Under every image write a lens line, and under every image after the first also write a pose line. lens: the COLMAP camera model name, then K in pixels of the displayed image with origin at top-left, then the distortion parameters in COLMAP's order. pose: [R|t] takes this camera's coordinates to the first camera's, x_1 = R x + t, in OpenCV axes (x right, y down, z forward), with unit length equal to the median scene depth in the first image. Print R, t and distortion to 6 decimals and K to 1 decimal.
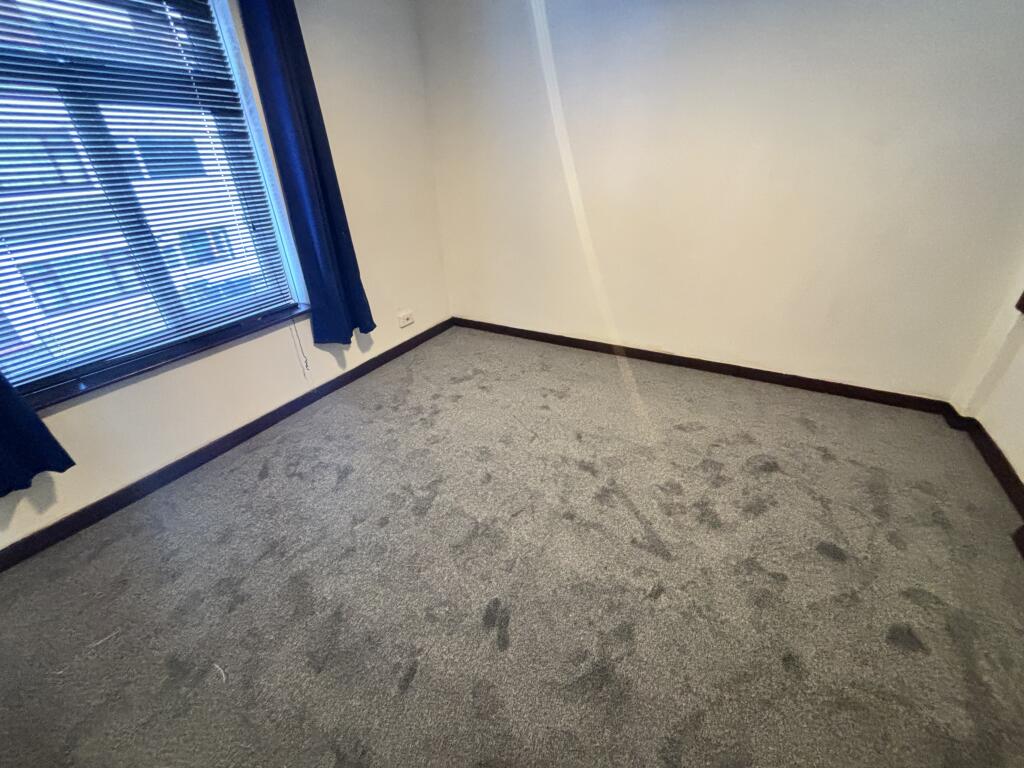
lens RADIAL K [[412.8, 0, 512.0], [0, 412.8, 384.0], [0, 0, 1]] dist [0.000986, 0.000543]
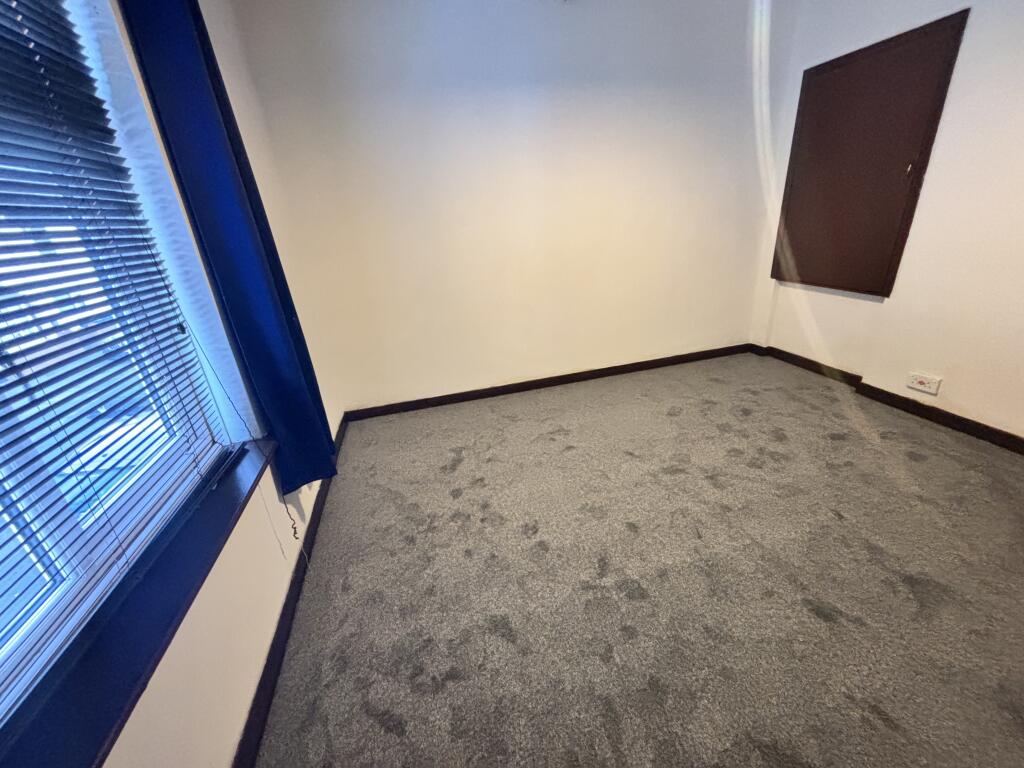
lens RADIAL K [[412.8, 0, 512.0], [0, 412.8, 384.0], [0, 0, 1]] dist [0.000986, 0.000543]
pose [[0.724474, -0.285349, 0.627465, -0.719979], [0.379224, 0.925146, -0.017129, -0.143598], [-0.575609, 0.250360, 0.778456, 0.359319]]
